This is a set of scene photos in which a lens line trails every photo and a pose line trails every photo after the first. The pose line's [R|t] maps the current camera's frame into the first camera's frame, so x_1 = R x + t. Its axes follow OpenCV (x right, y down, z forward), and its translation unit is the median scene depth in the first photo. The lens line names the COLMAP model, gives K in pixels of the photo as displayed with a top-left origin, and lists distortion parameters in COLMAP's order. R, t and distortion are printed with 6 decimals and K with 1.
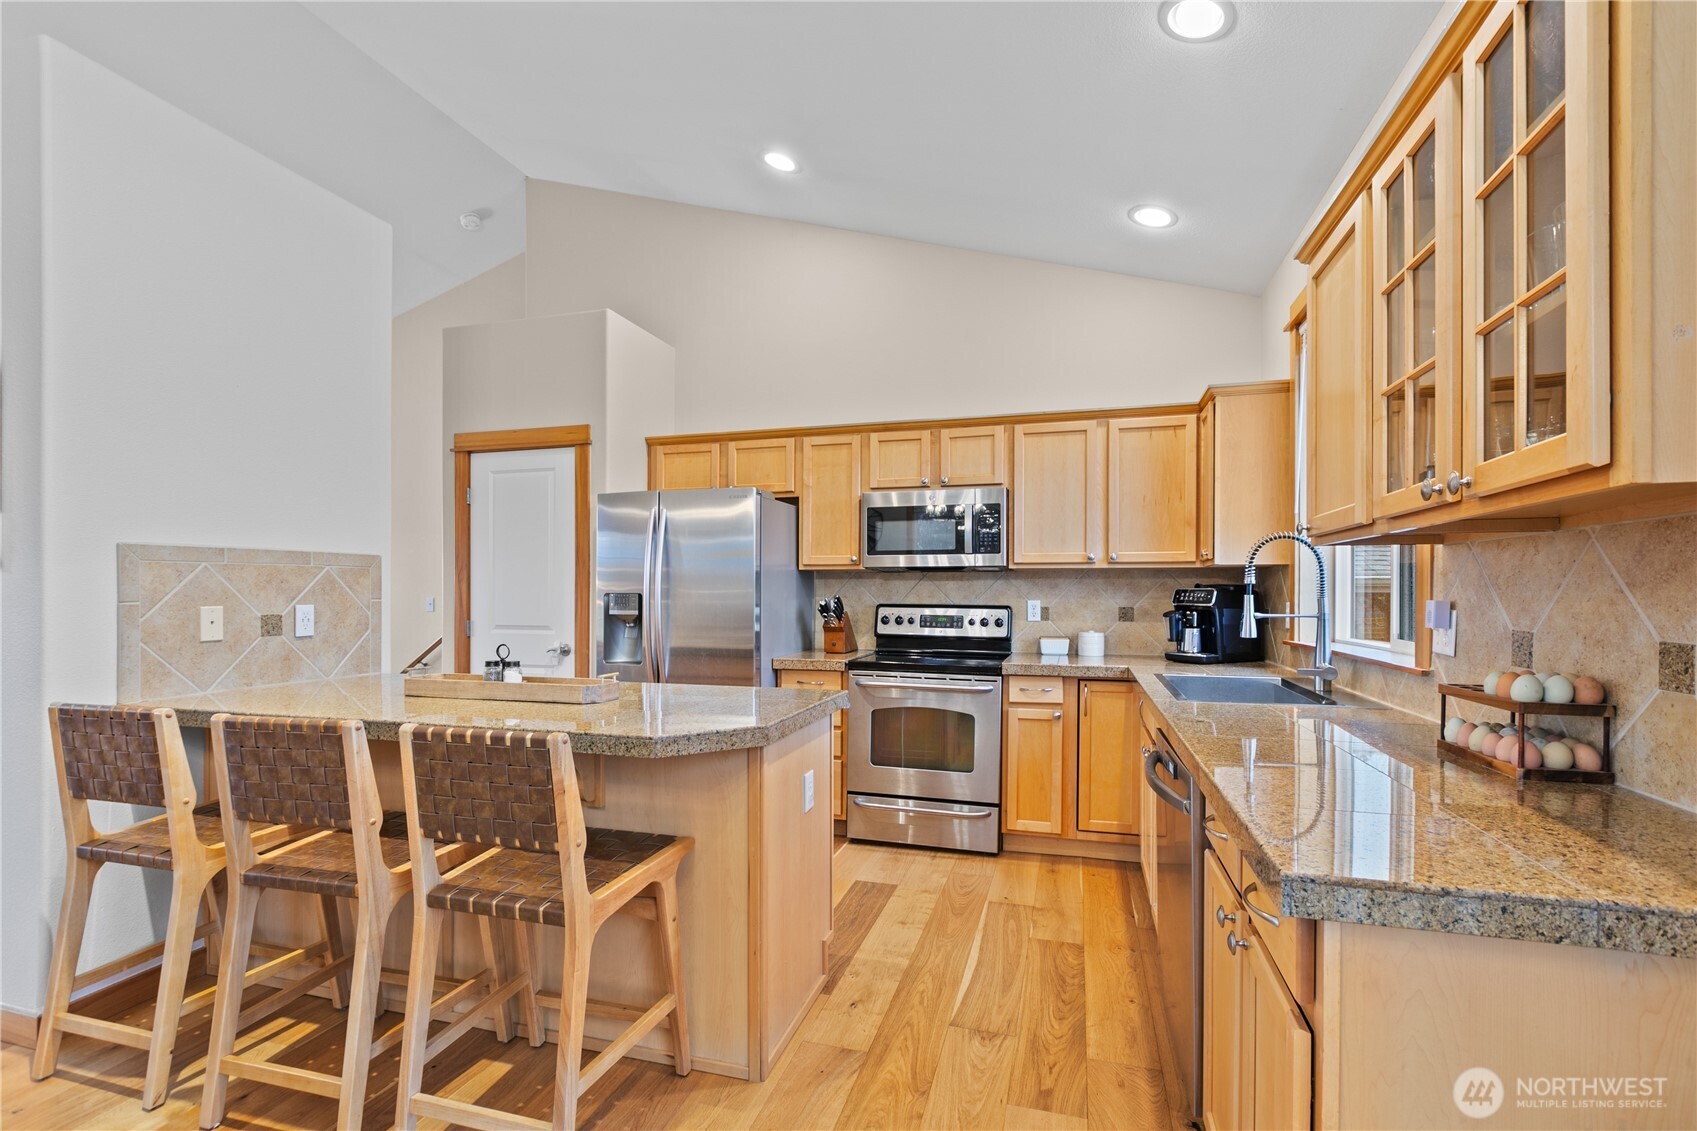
lens RADIAL K [[788.3, 0, 807.9], [0, 788.3, 591.2], [0, 0, 1]] dist [-0.000240, 0.000265]
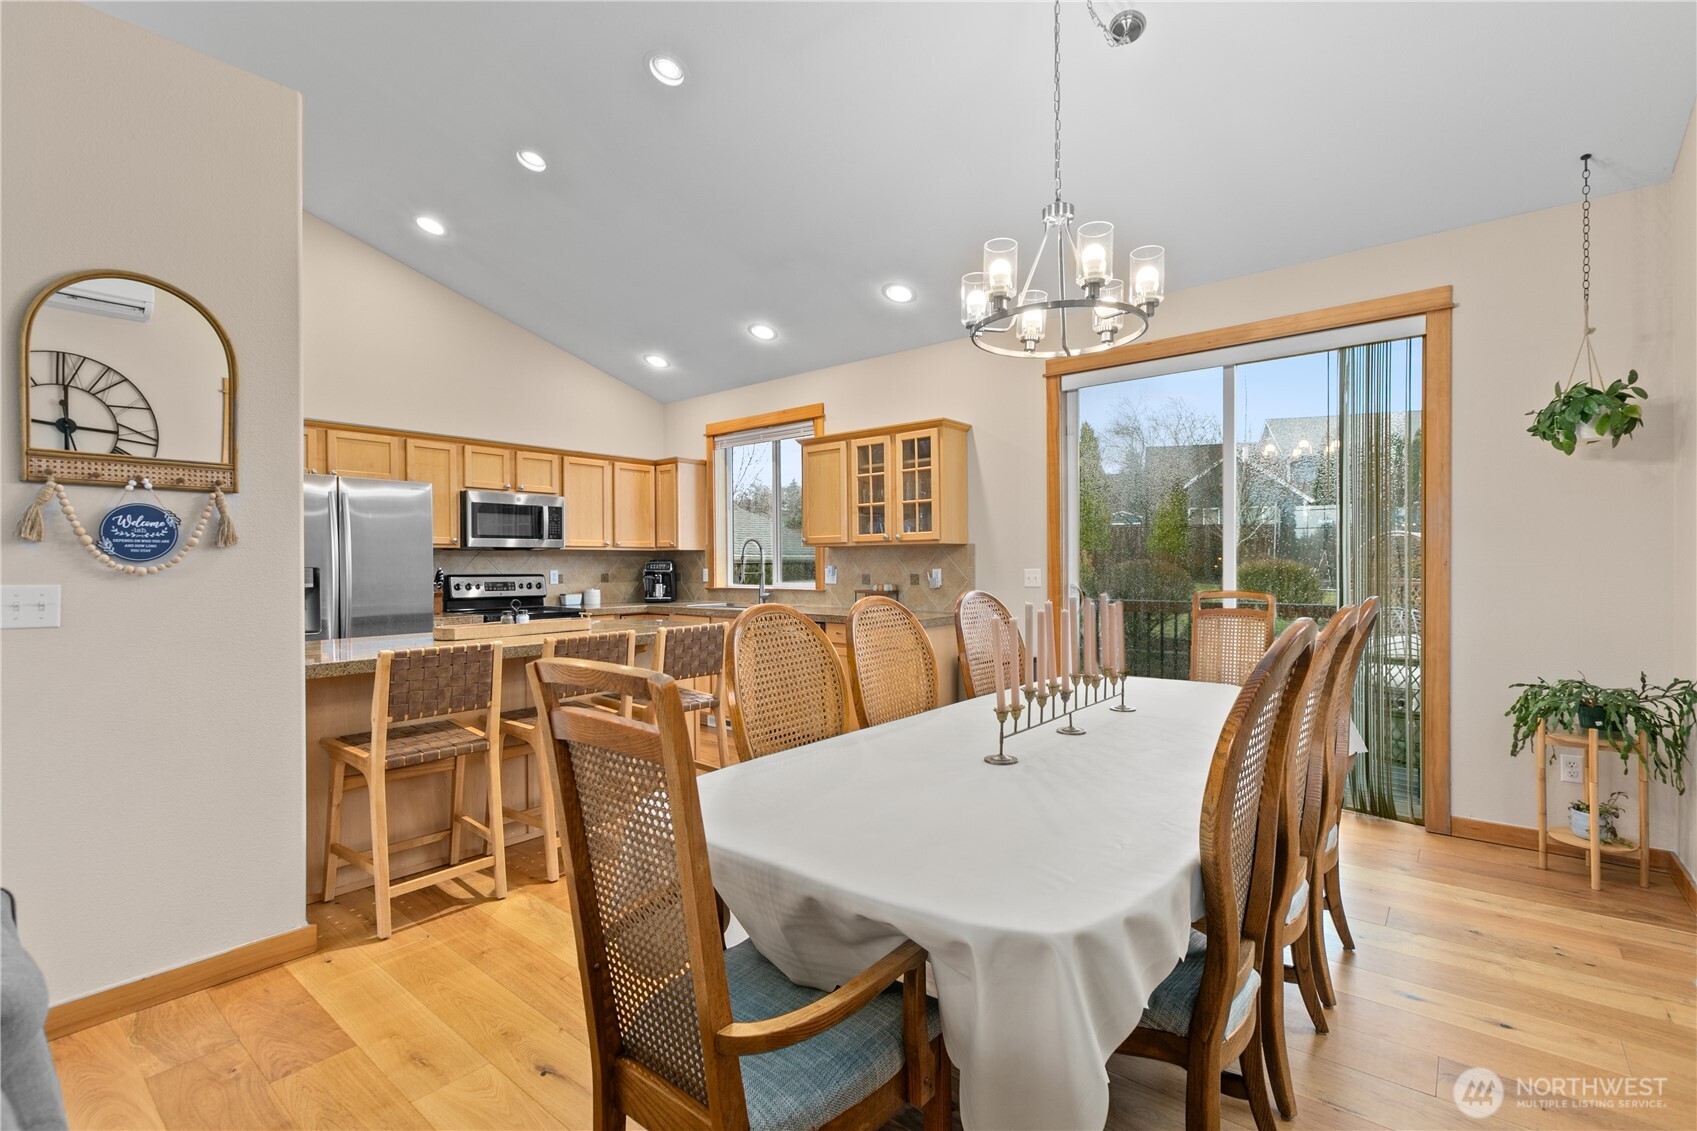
lens RADIAL K [[788.3, 0, 861.6], [0, 788.3, 564.4], [0, 0, 1]] dist [-0.000240, 0.000265]
pose [[0.367475, -0.005100, 0.930020, -0.939077], [0.004761, 0.999982, 0.003602, -0.002340], [-0.930021, 0.003104, 0.367492, -0.108916]]
